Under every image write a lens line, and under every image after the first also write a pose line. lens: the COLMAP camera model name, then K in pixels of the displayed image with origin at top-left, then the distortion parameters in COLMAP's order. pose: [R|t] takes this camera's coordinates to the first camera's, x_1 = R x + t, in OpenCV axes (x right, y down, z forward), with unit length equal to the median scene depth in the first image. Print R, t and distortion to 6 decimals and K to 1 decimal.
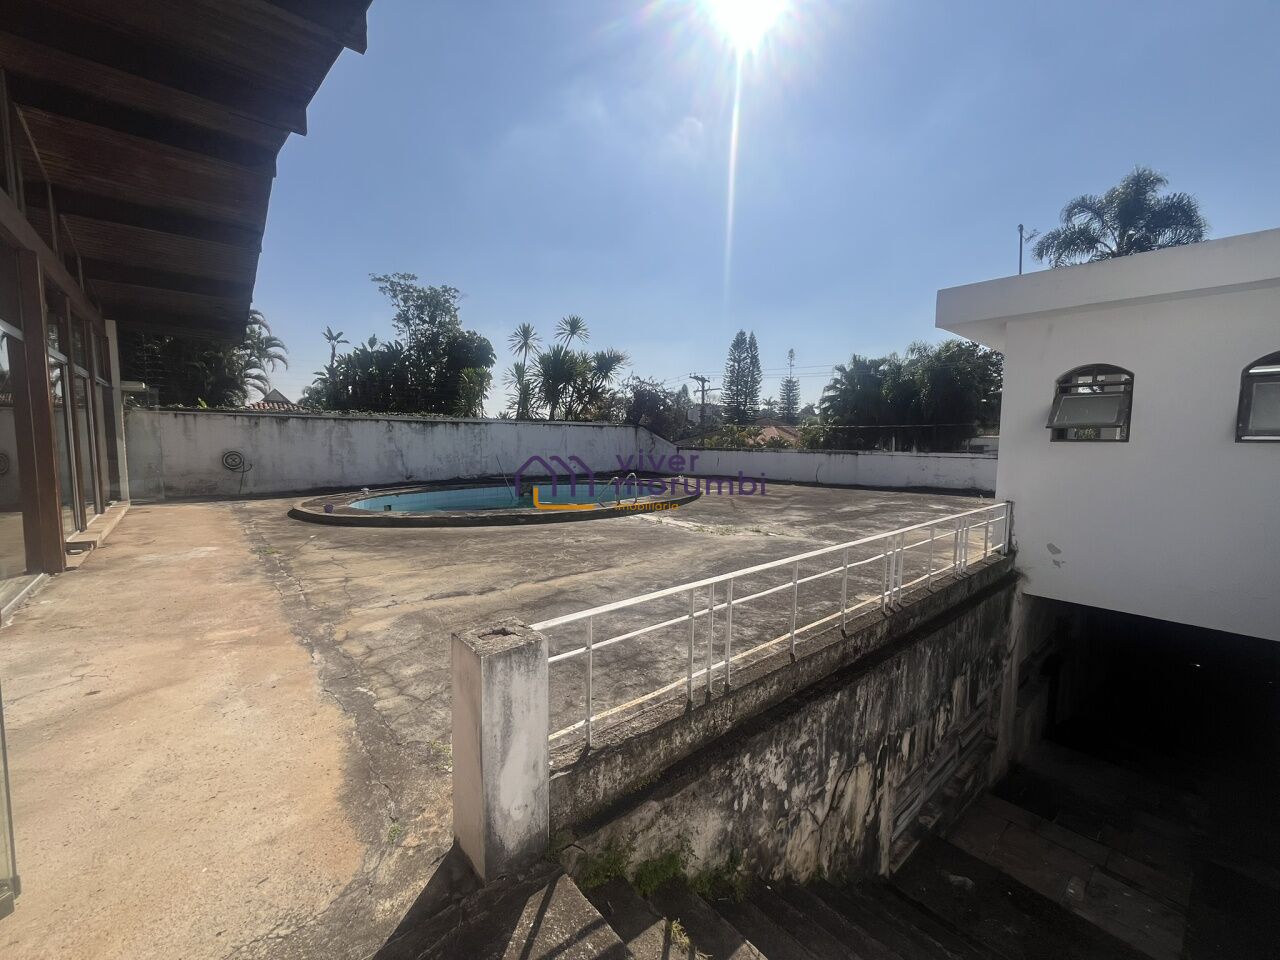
lens RADIAL K [[516.0, 0, 640.0], [0, 516.0, 481.2], [0, 0, 1]] dist [-0.000124, -0.000222]
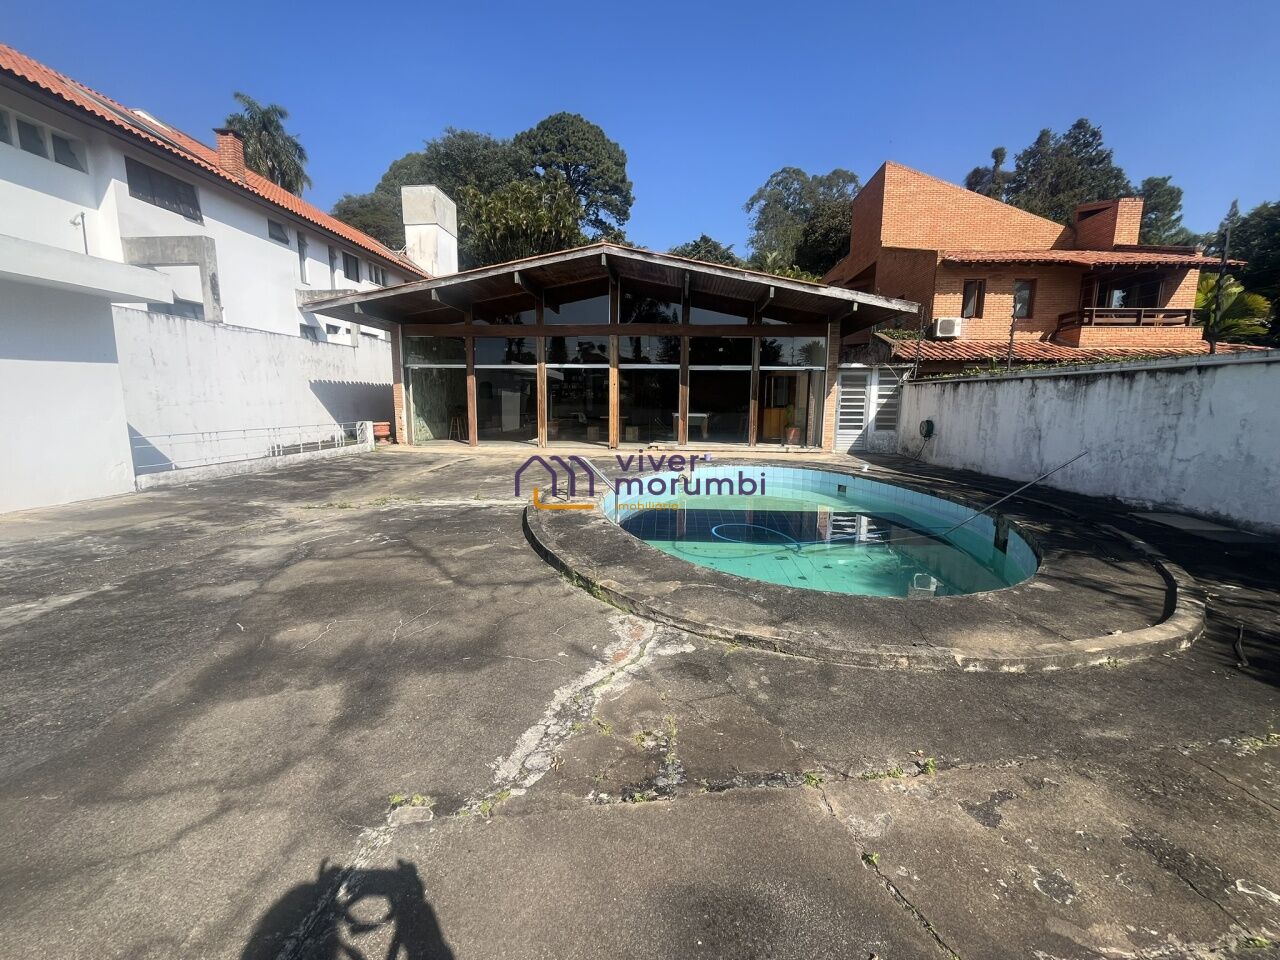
lens RADIAL K [[516.0, 0, 639.3], [0, 516.0, 480.0], [0, 0, 1]] dist [-0.000124, -0.000222]
pose [[-0.700701, 0.095721, -0.707005, 0.266083], [-0.073284, 0.976061, 0.204780, -0.088653], [0.709681, 0.195302, -0.676912, 1.072433]]
